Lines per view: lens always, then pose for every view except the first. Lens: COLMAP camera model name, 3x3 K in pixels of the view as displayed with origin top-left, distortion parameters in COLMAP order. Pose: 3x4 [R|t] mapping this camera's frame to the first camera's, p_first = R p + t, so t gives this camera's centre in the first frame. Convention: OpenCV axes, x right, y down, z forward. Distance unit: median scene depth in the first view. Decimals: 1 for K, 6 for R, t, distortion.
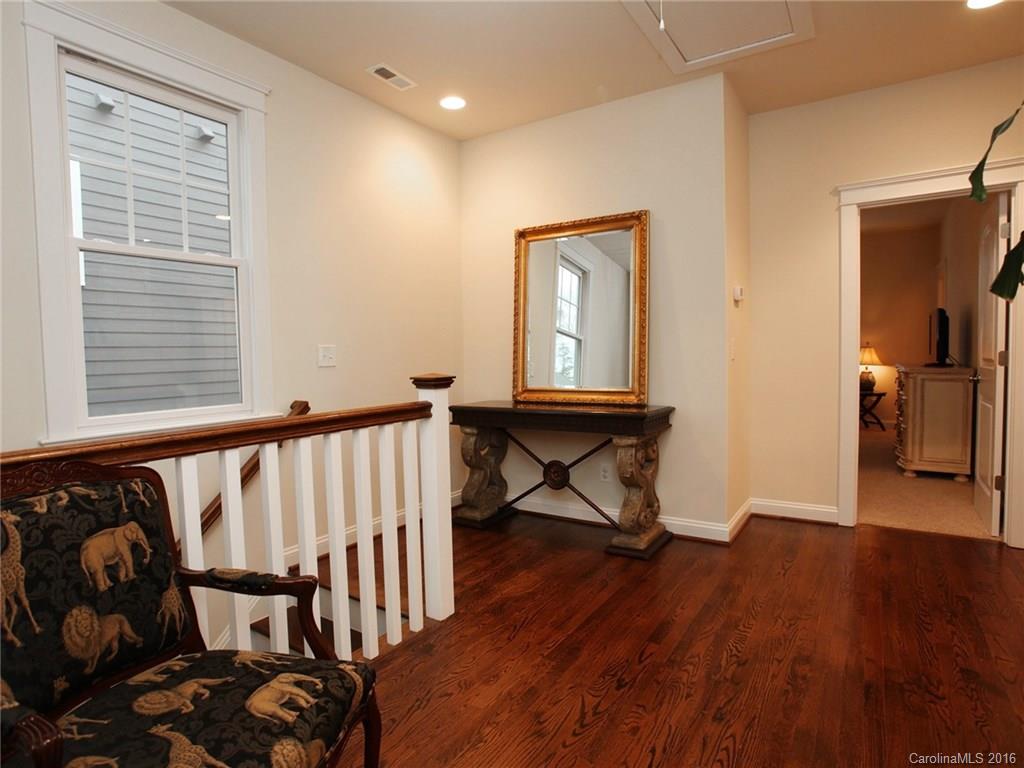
lens RADIAL K [[560.6, 0, 507.5], [0, 560.6, 385.1], [0, 0, 1]] dist [-0.066045, 0.016681]
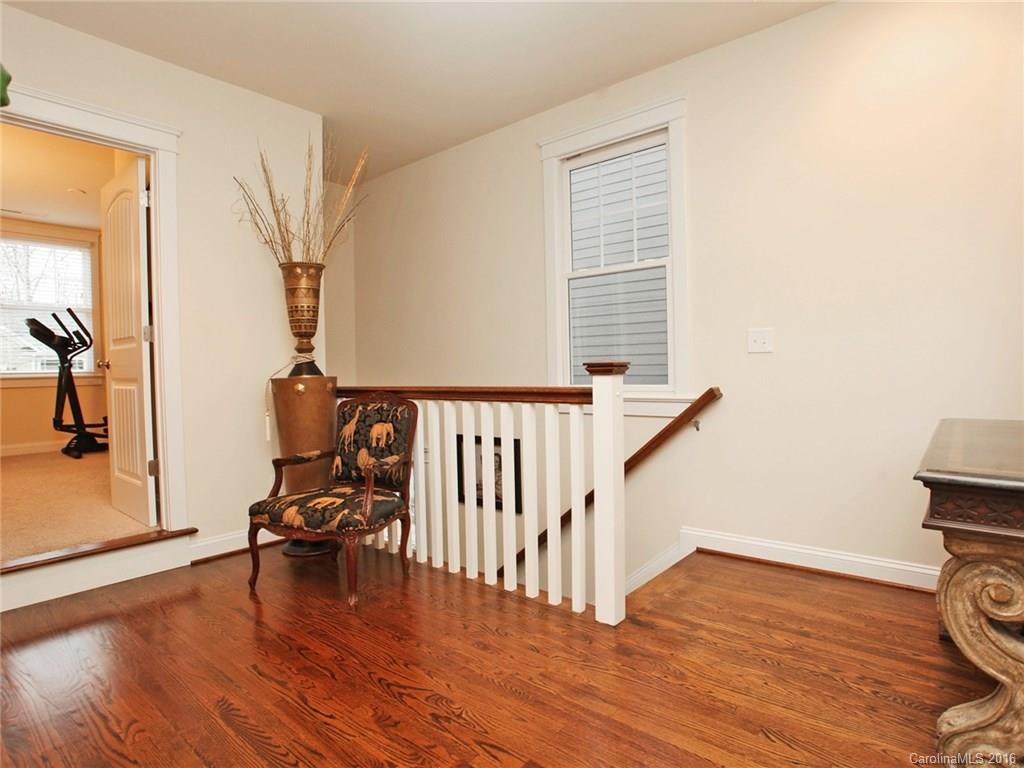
lens RADIAL K [[560.6, 0, 511.3], [0, 560.6, 380.0], [0, 0, 1]] dist [-0.066045, 0.016681]
pose [[-0.122167, 0.043969, -0.991535, 1.128199], [-0.029992, 0.998398, 0.047969, -0.036841], [0.992056, 0.035598, -0.120652, 1.316747]]
